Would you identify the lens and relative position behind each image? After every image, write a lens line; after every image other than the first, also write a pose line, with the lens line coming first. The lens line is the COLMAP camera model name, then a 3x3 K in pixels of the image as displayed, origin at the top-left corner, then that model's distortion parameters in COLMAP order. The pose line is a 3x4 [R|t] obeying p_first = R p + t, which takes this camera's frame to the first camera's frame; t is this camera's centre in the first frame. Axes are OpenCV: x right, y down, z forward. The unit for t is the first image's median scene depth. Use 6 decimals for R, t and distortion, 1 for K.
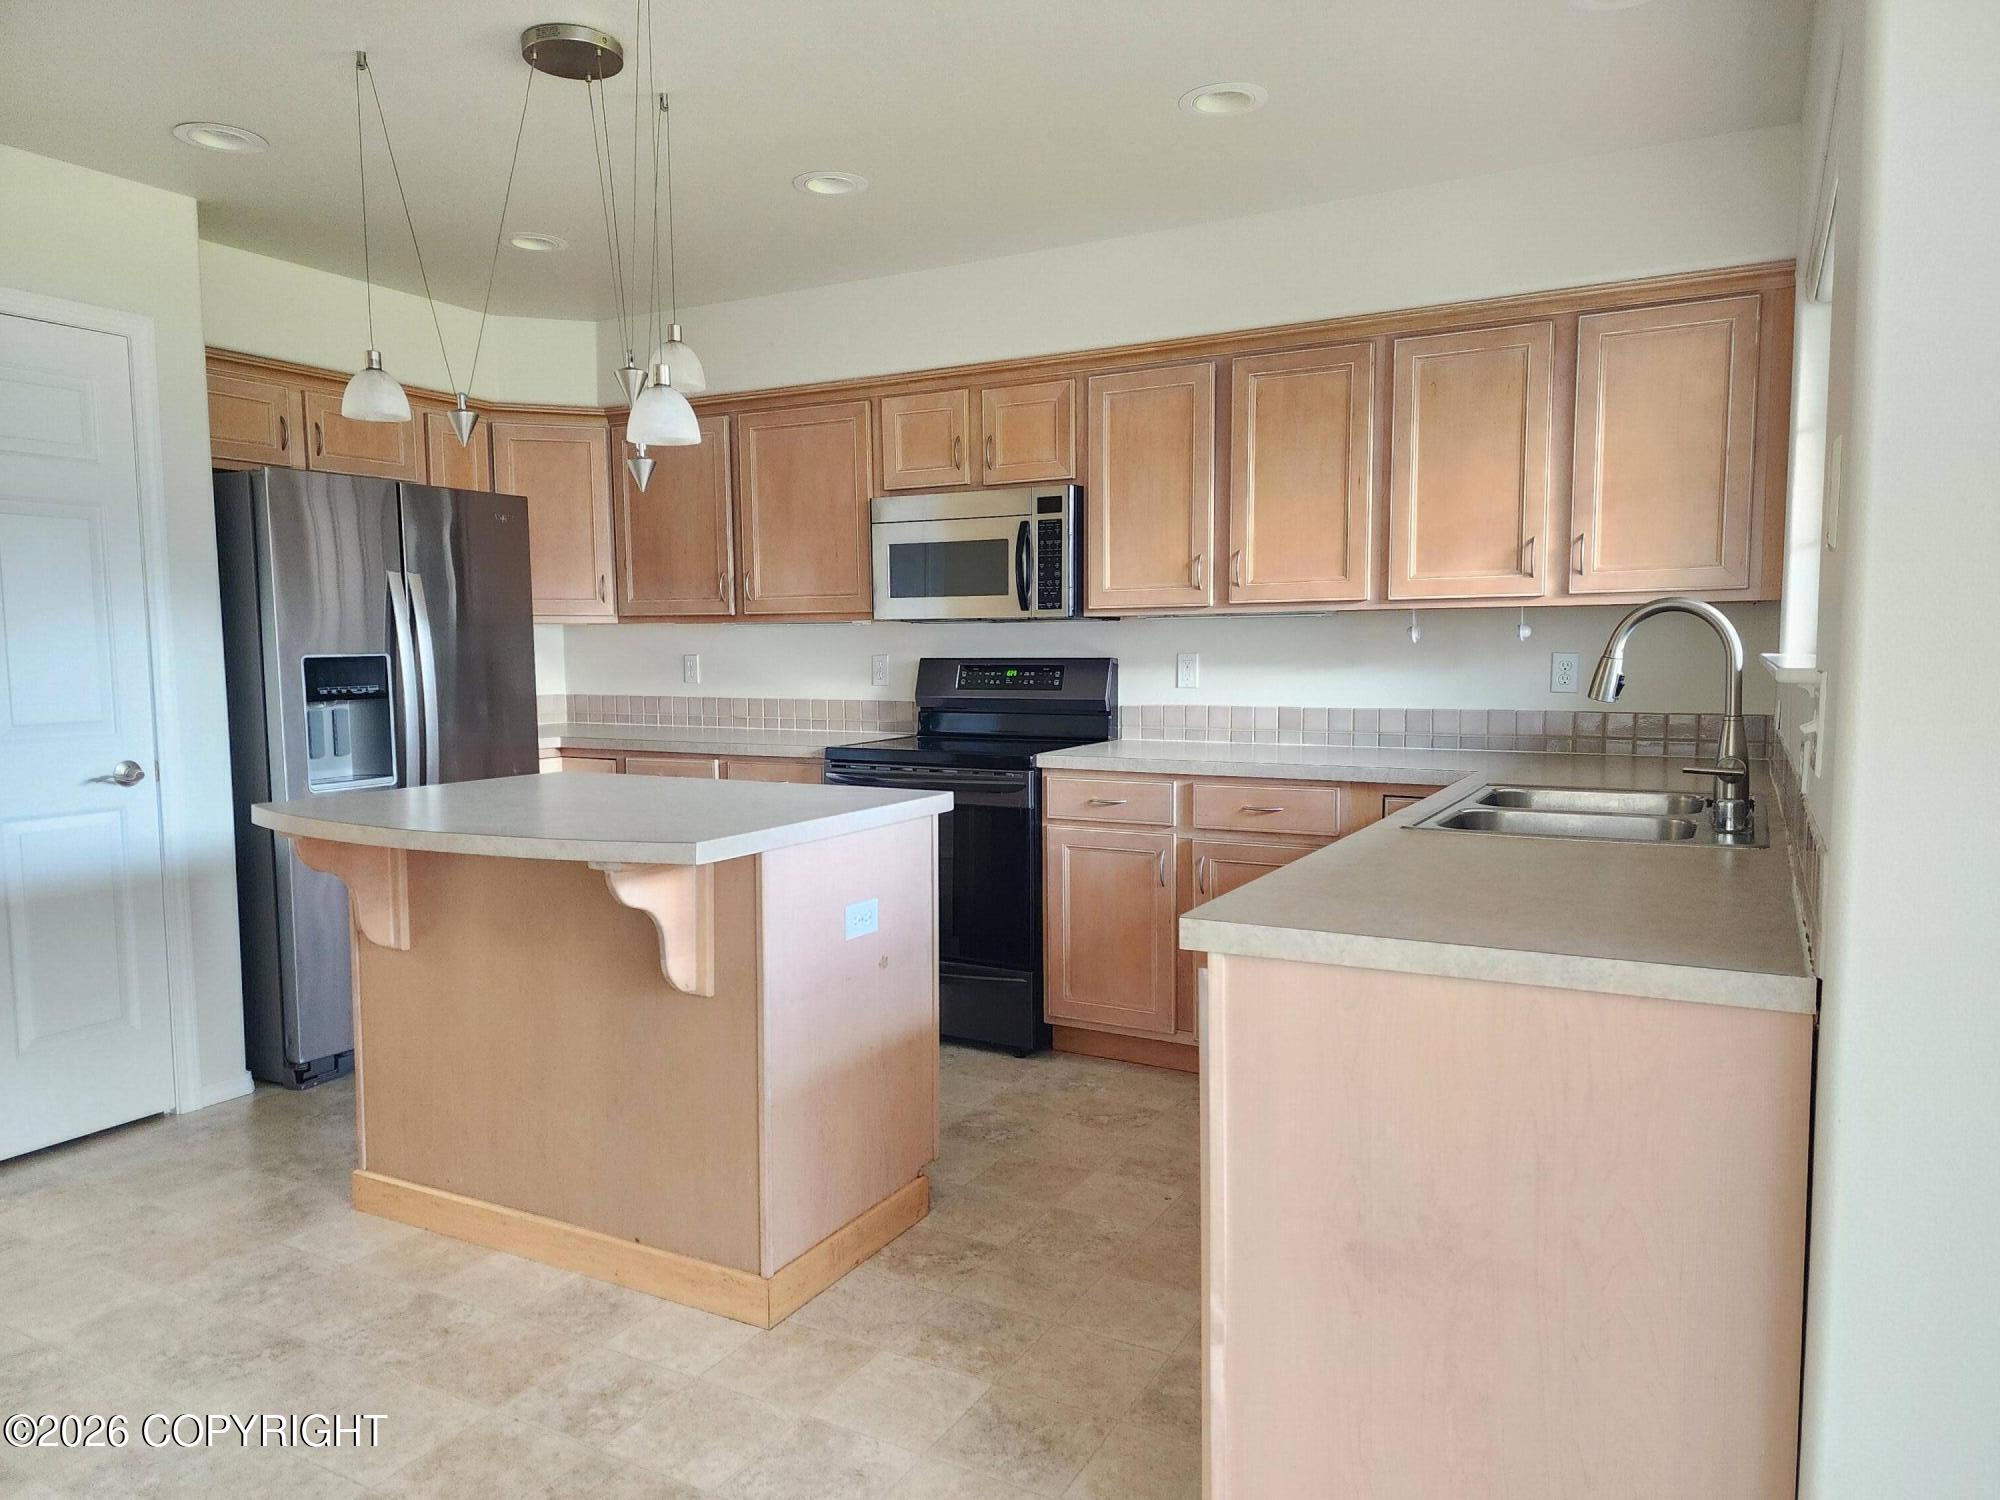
lens RADIAL K [[1342.9, 0, 997.3], [0, 1342.9, 761.8], [0, 0, 1]] dist [0.079418, -0.075464]
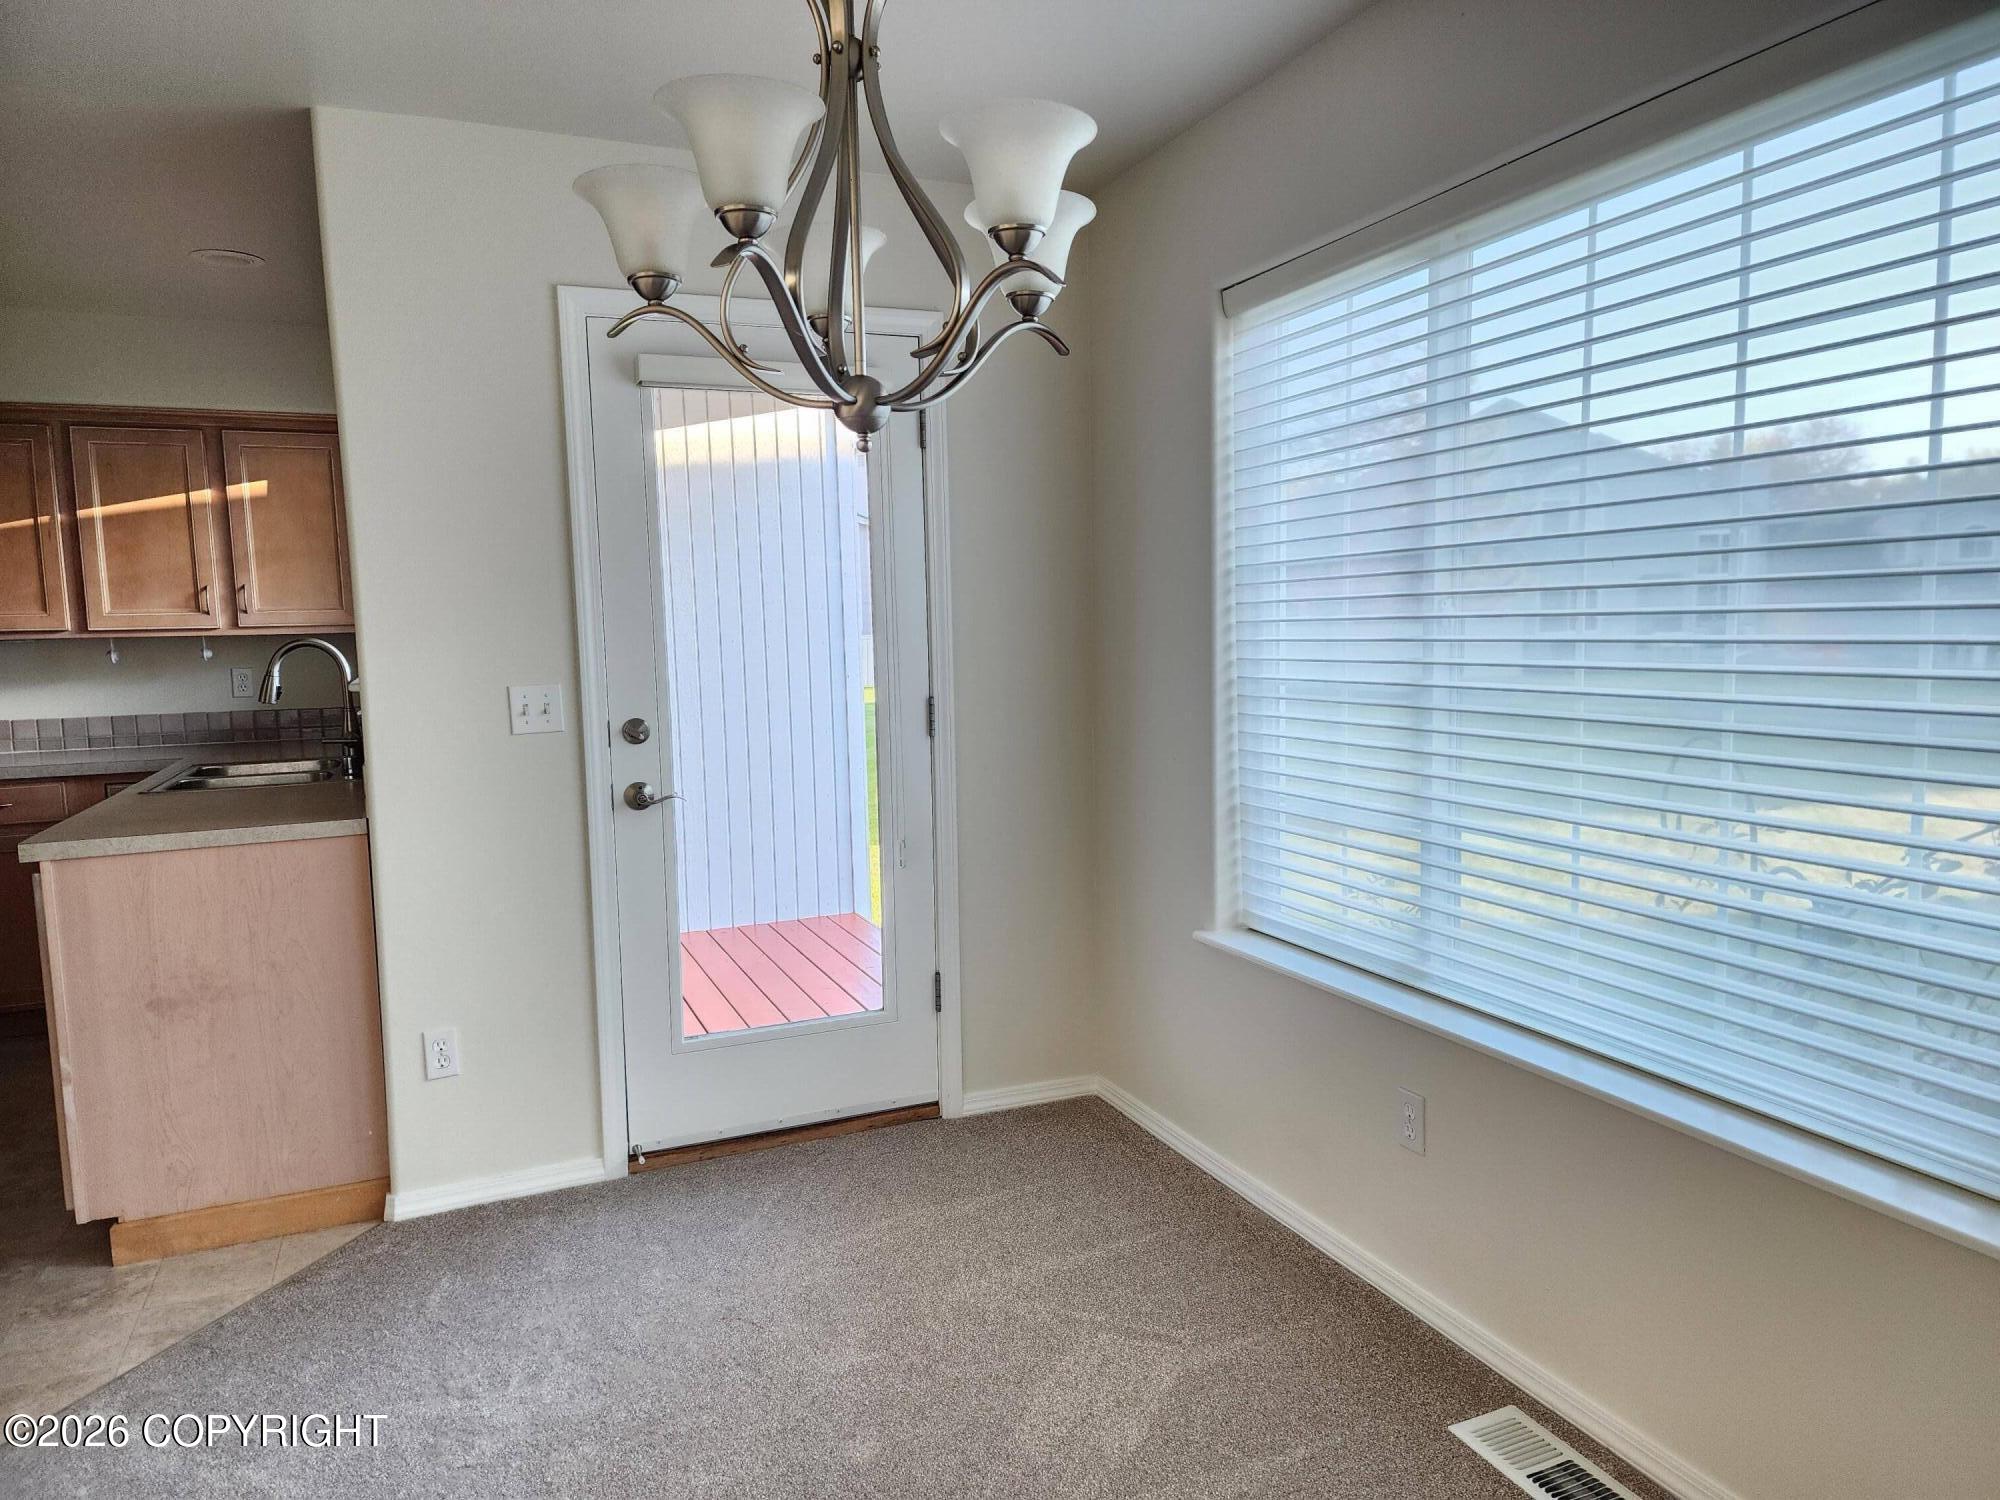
lens RADIAL K [[1342.9, 0, 997.3], [0, 1342.9, 761.8], [0, 0, 1]] dist [0.079418, -0.075464]
pose [[0.624314, -0.088503, 0.776144, -0.179451], [0.084742, 0.995371, 0.045337, 0.015428], [-0.776563, 0.037468, 0.628924, -0.444759]]
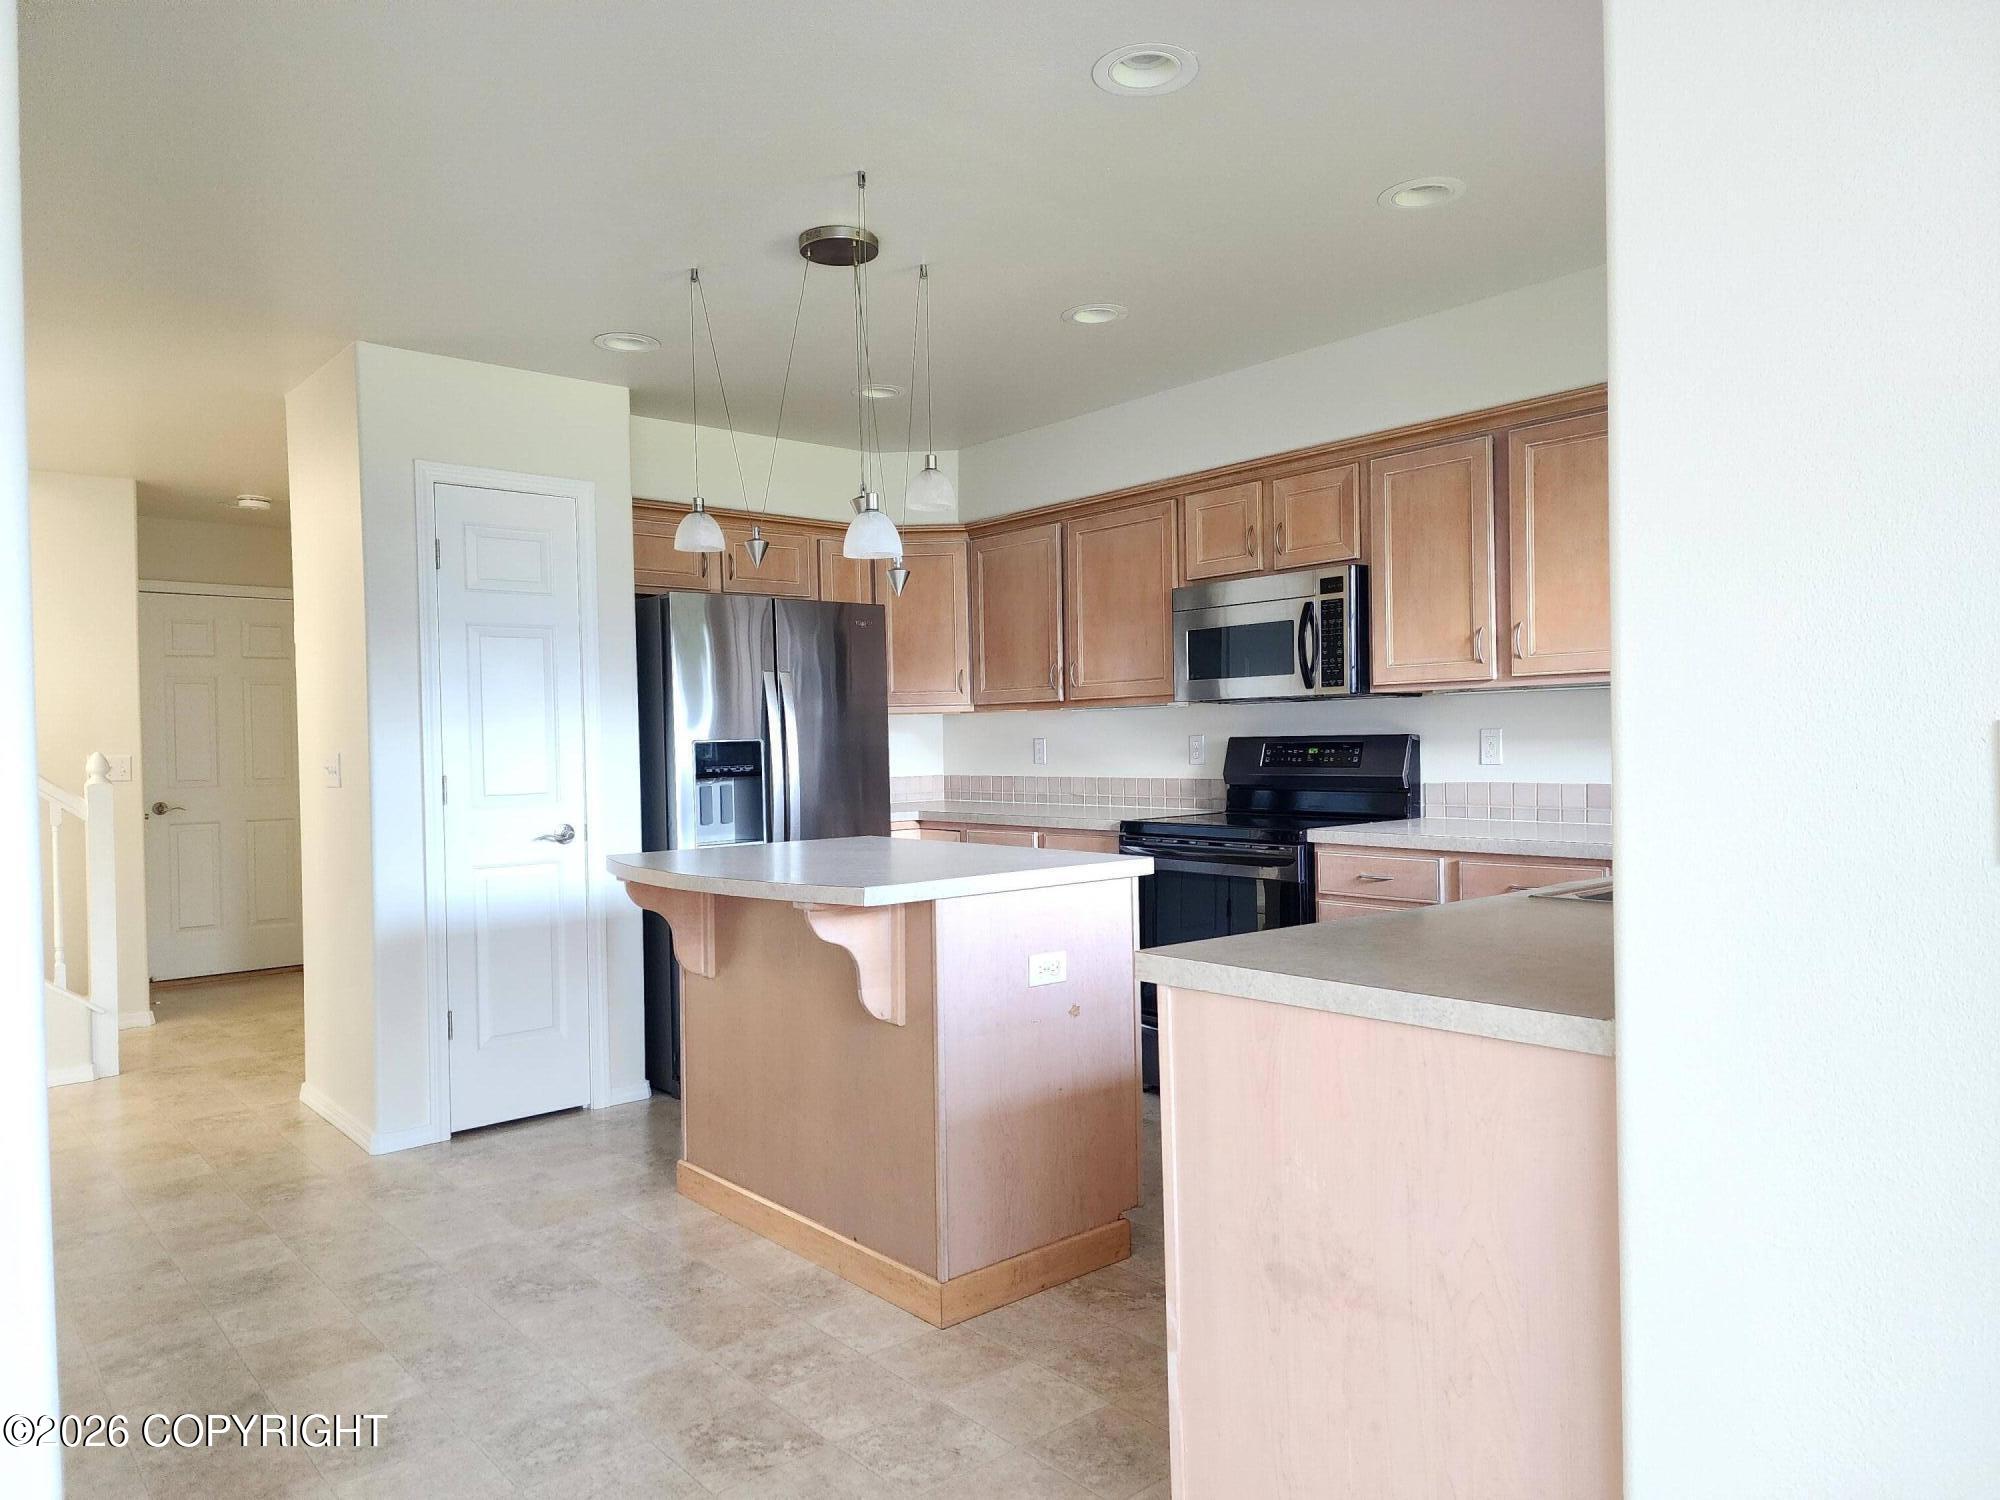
lens RADIAL K [[1342.9, 0, 997.3], [0, 1342.9, 761.8], [0, 0, 1]] dist [0.079418, -0.075464]
pose [[0.935016, -0.005769, -0.354559, 0.177074], [-0.017897, 0.997826, -0.063432, 0.012986], [0.354154, 0.065655, 0.932880, -0.039639]]
